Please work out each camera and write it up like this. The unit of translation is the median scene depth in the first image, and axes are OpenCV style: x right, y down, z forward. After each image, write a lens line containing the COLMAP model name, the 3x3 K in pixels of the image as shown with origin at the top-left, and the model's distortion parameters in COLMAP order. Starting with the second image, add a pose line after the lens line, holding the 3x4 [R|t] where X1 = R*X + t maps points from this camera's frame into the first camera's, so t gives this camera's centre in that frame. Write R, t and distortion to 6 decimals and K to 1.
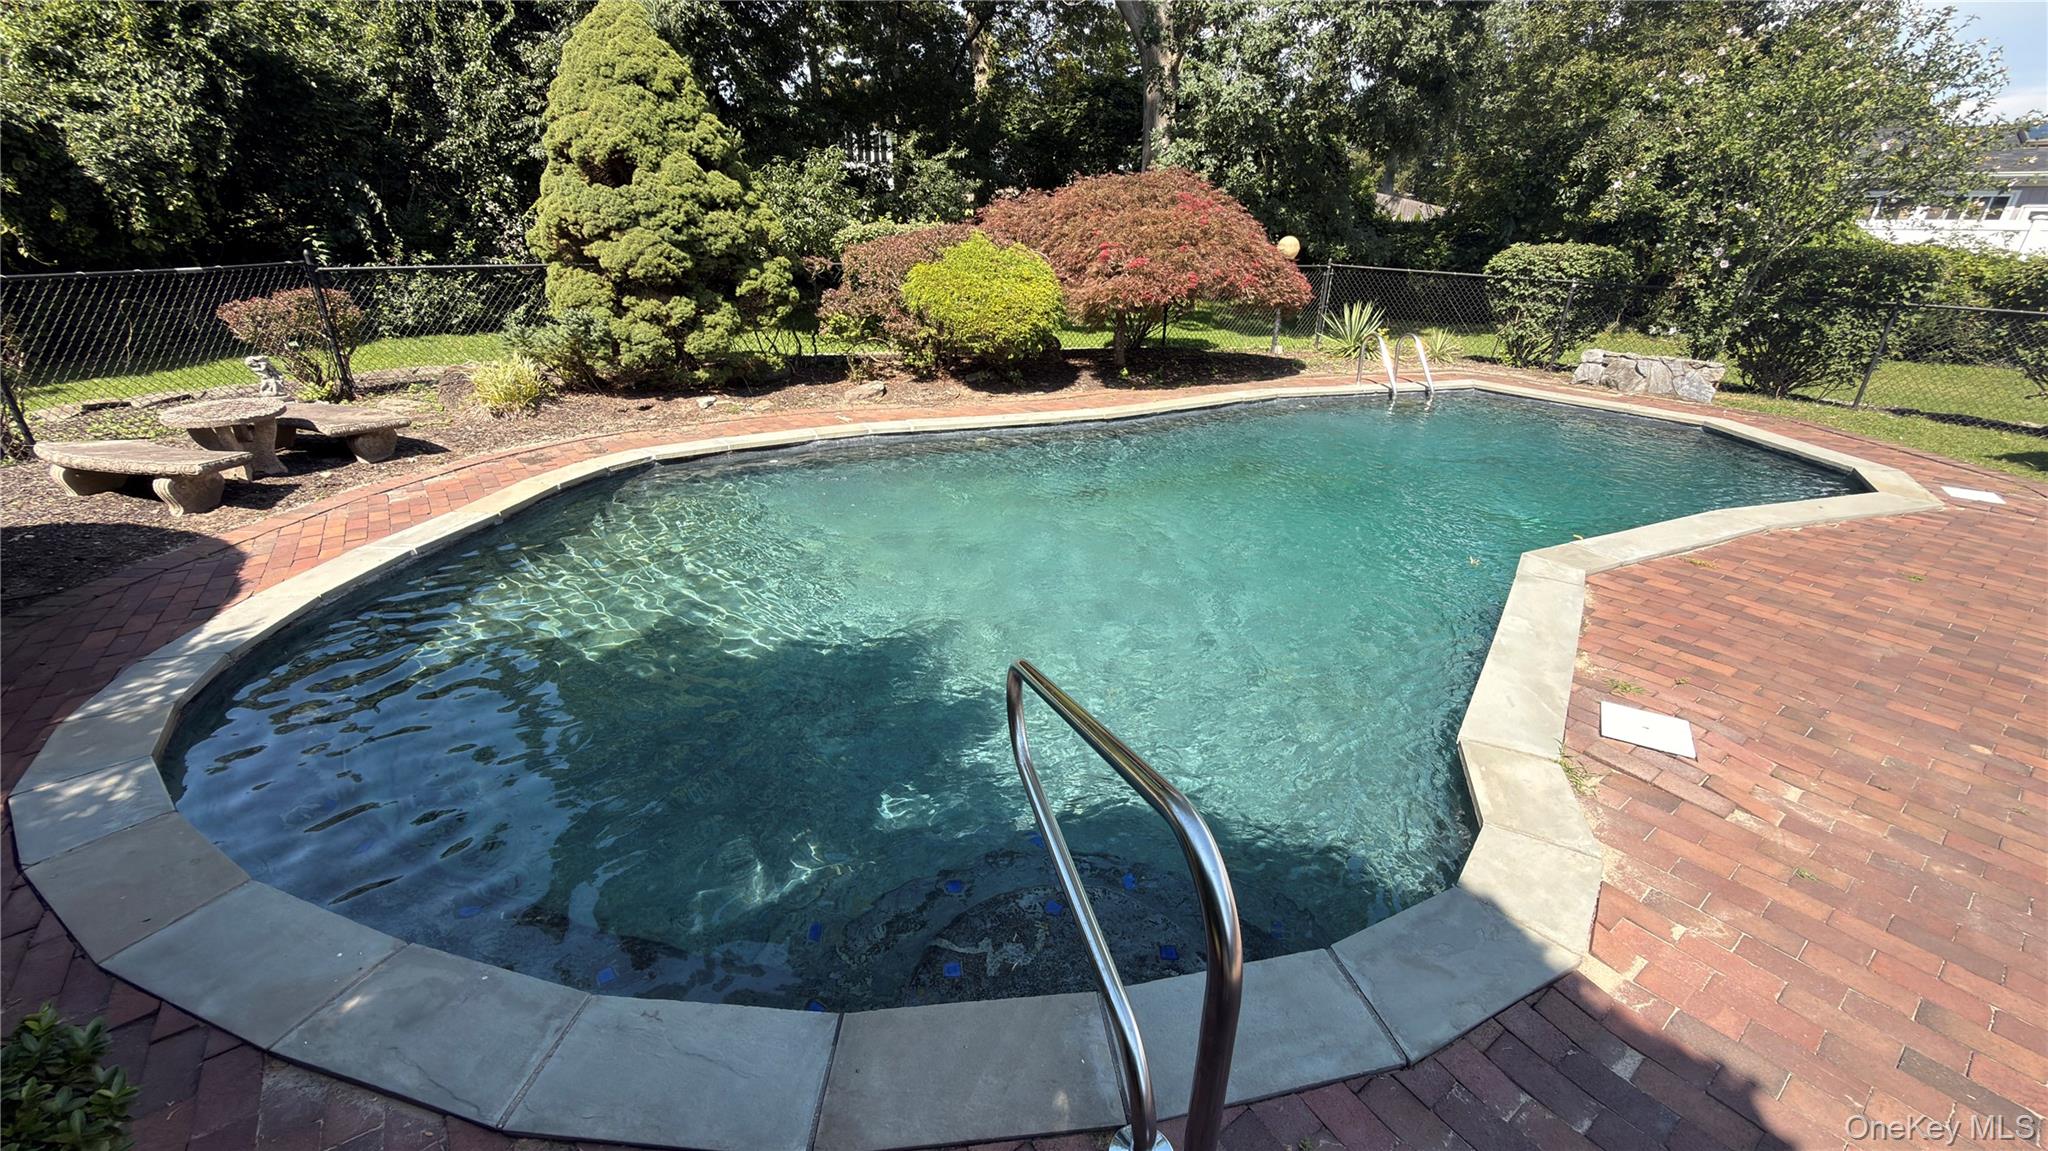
lens RADIAL K [[813.3, 0, 1024.0], [0, 813.3, 575.5], [0, 0, 1]] dist [-0.001192, 0.001031]
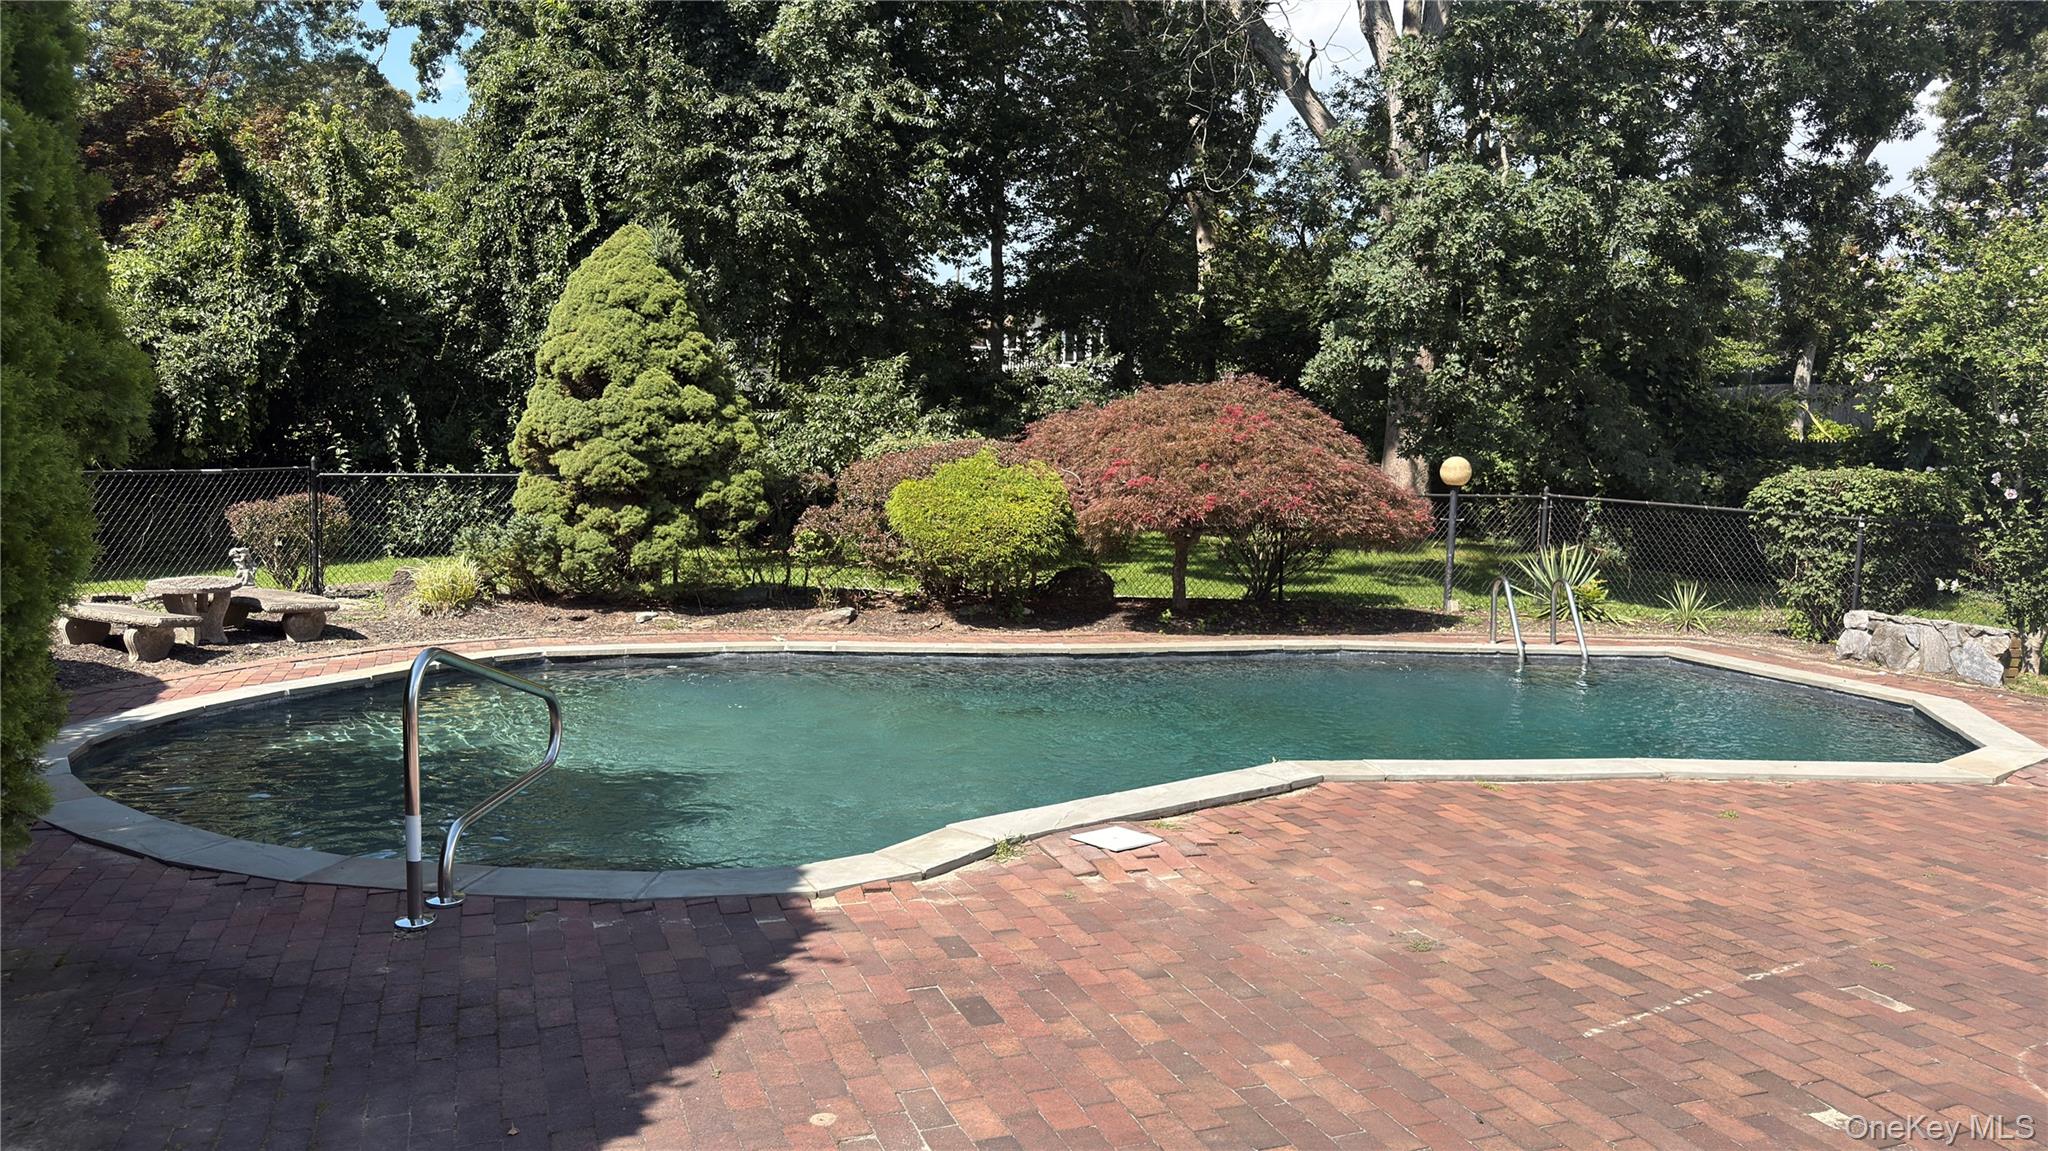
lens RADIAL K [[1423.5, 0, 1024.0], [0, 1423.5, 575.5], [0, 0, 1]] dist [0.084723, -0.125561]
pose [[0.962070, 0.030546, -0.271086, 0.464549], [-0.113793, 0.948067, -0.297017, 0.175188], [0.247935, 0.316599, 0.915583, -0.383331]]
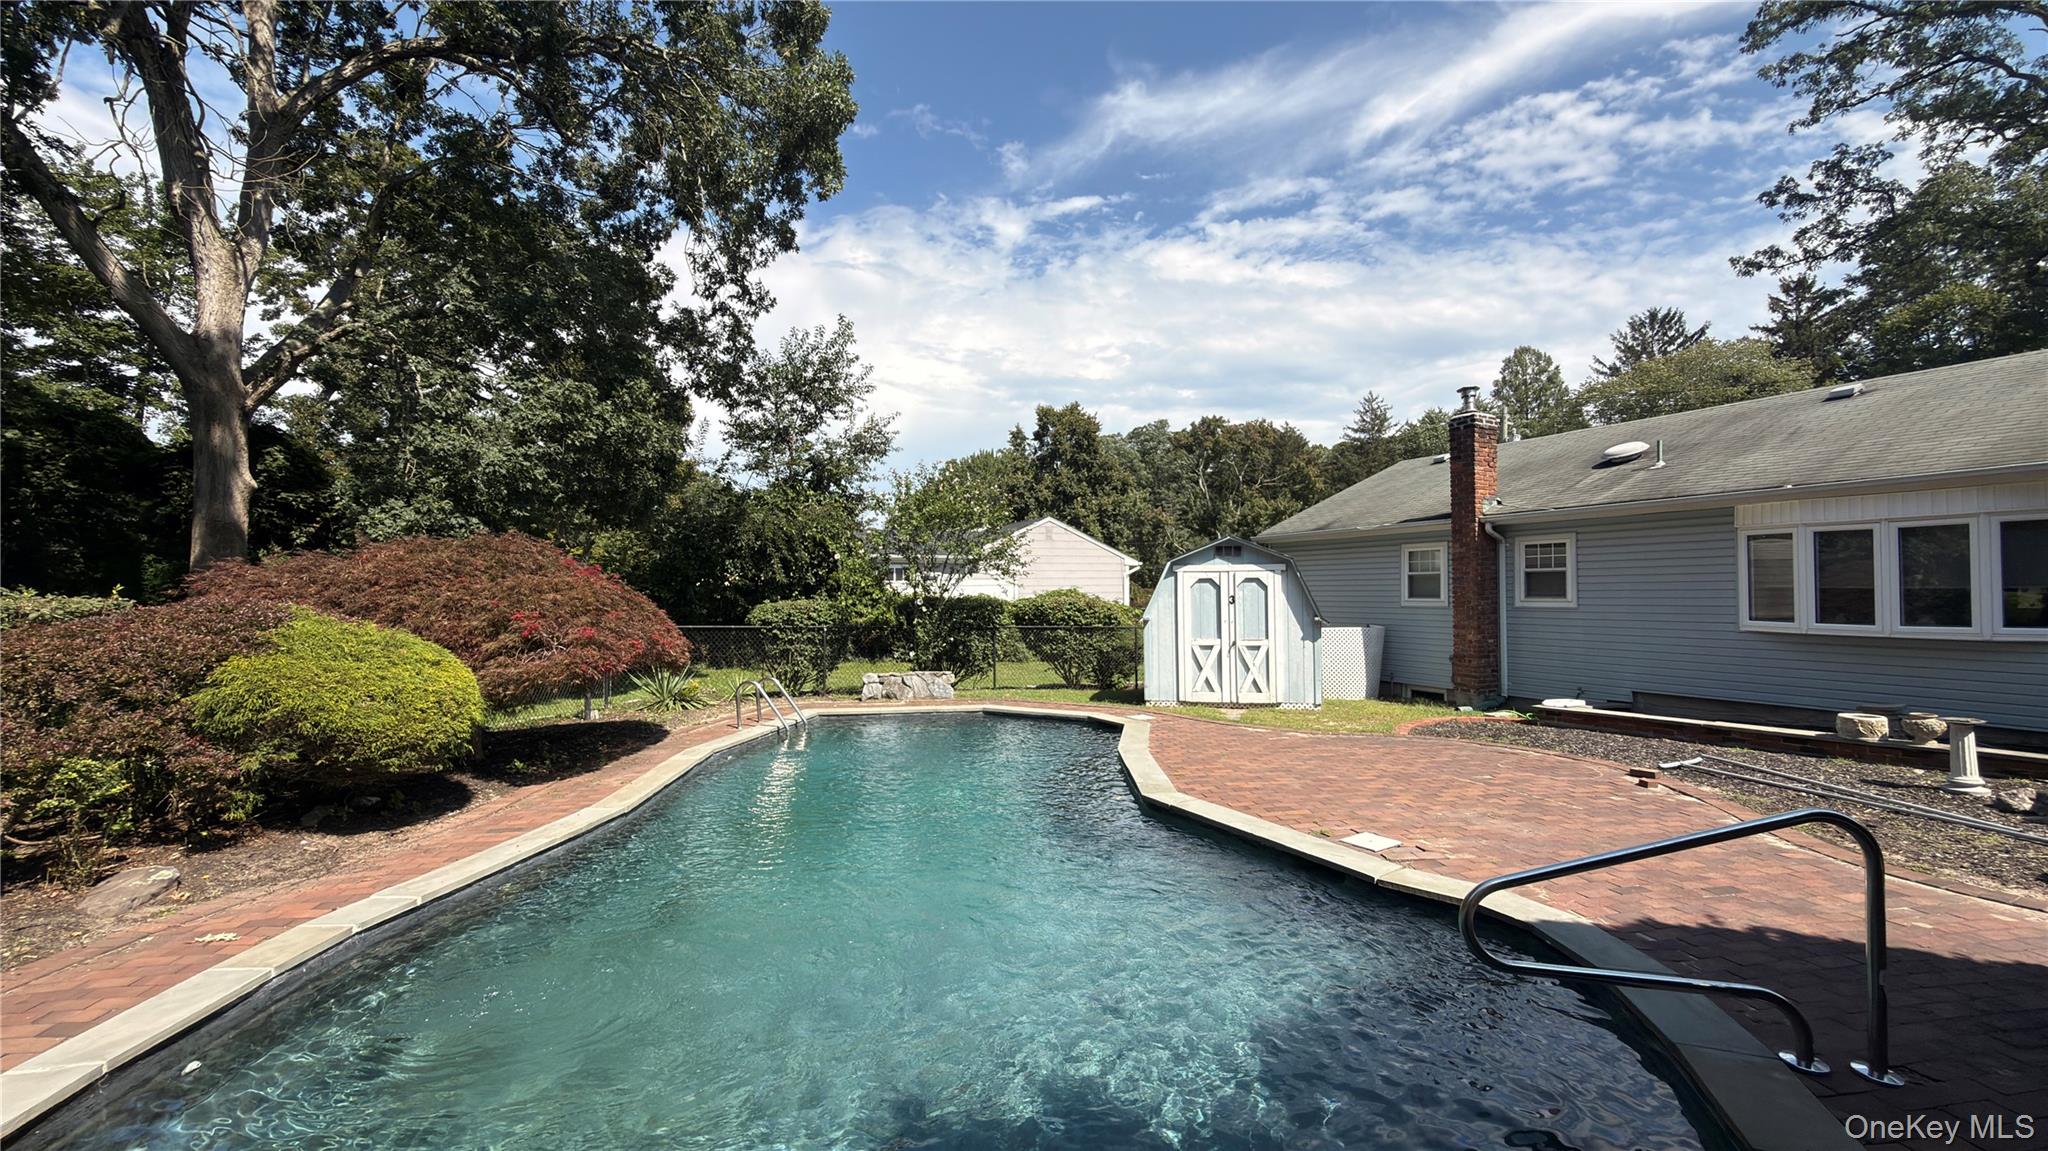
lens RADIAL K [[813.3, 0, 1024.0], [0, 813.3, 575.5], [0, 0, 1]] dist [-0.001192, 0.001031]
pose [[0.441011, -0.000707, 0.897501, -0.475509], [0.368799, 0.911815, -0.180502, -0.122470], [-0.818227, 0.410601, 0.402381, 0.270077]]
